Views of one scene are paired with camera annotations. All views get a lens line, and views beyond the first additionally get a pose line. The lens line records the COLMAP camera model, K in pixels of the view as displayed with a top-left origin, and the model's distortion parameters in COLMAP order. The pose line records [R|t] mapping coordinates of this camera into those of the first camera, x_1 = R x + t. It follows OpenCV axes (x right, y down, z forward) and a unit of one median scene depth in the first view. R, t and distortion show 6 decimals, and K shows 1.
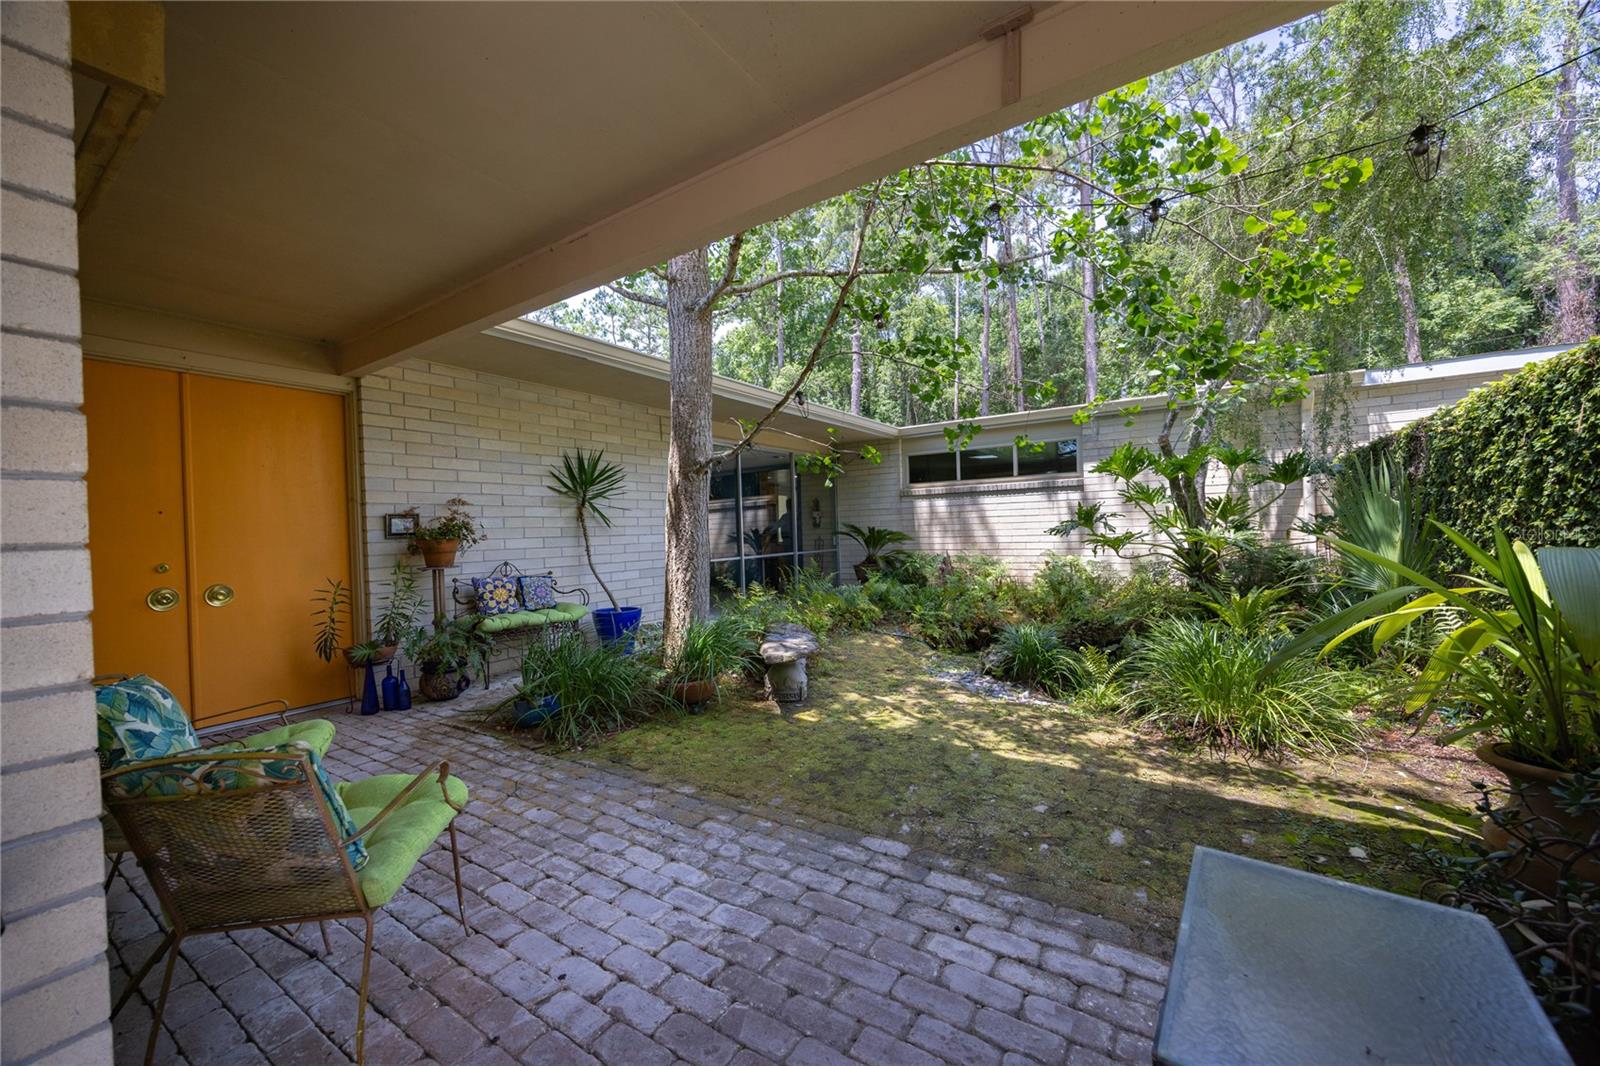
lens RADIAL K [[613.2, 0, 807.6], [0, 613.2, 536.1], [0, 0, 1]] dist [0.001760, -0.000172]
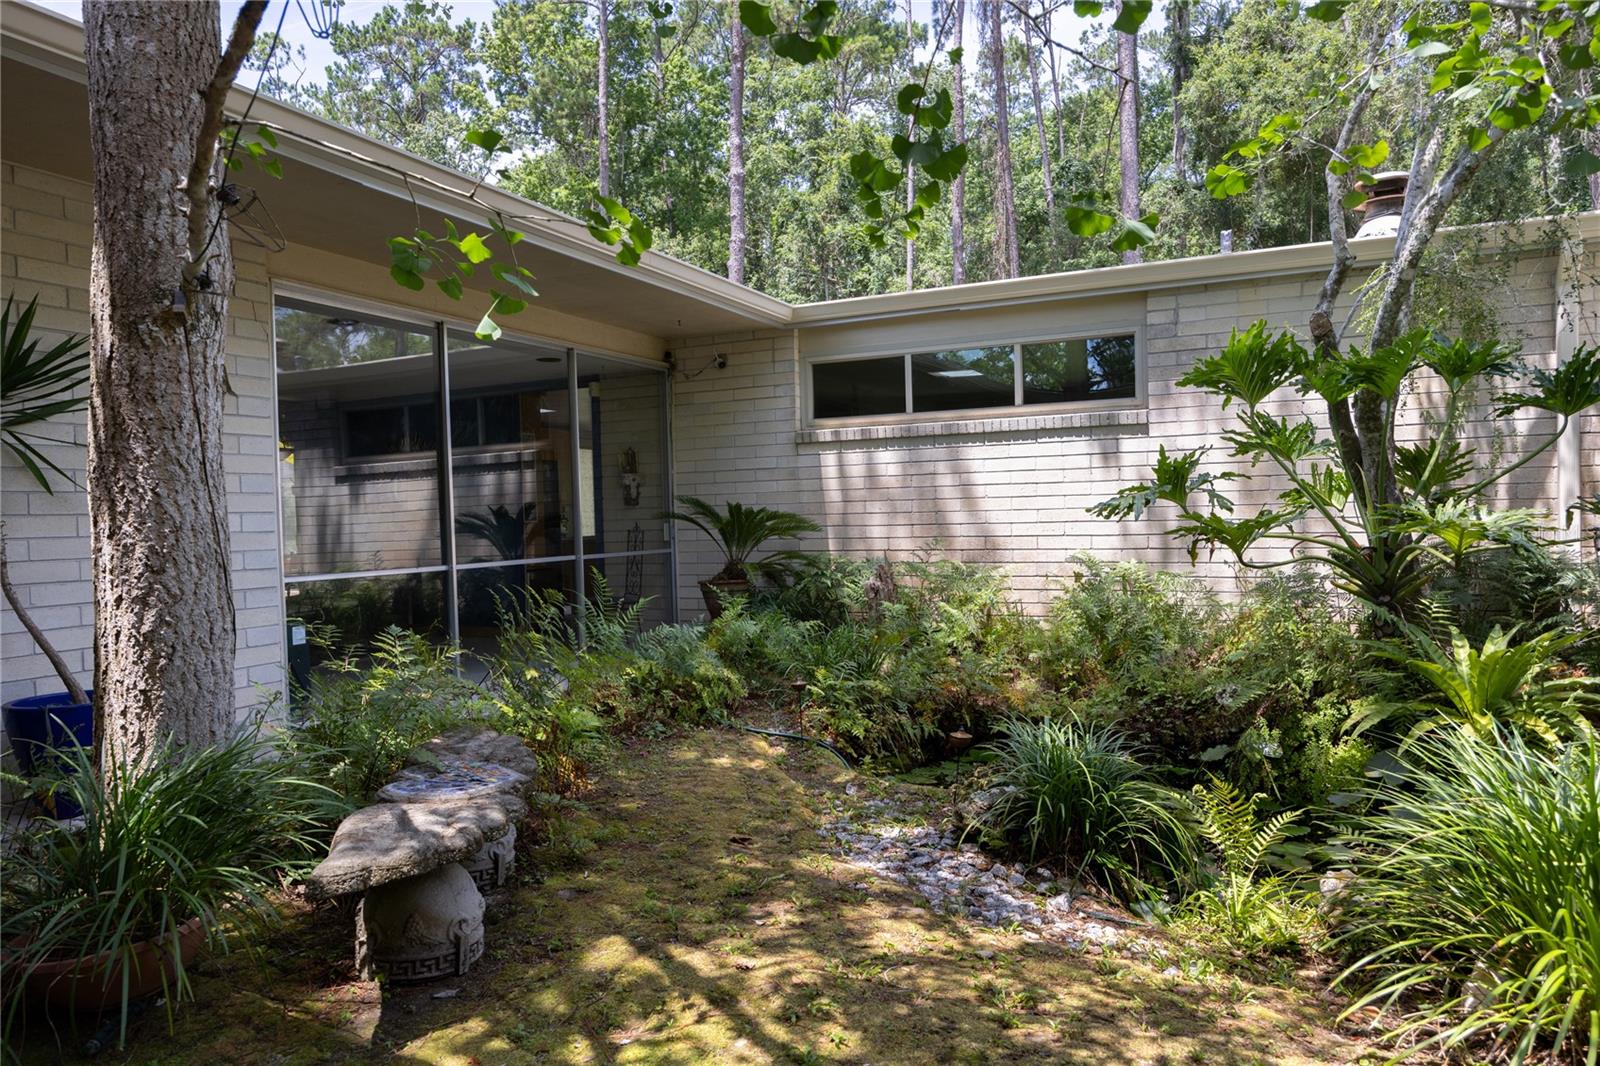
lens RADIAL K [[1056.0, 0, 797.2], [0, 1056.0, 527.1], [0, 0, 1]] dist [0.004935, 0.004281]
pose [[0.991236, 0.004214, 0.132032, 0.057226], [-0.003980, 0.999990, -0.002034, 0.007237], [-0.132039, 0.001491, 0.991243, 0.212944]]
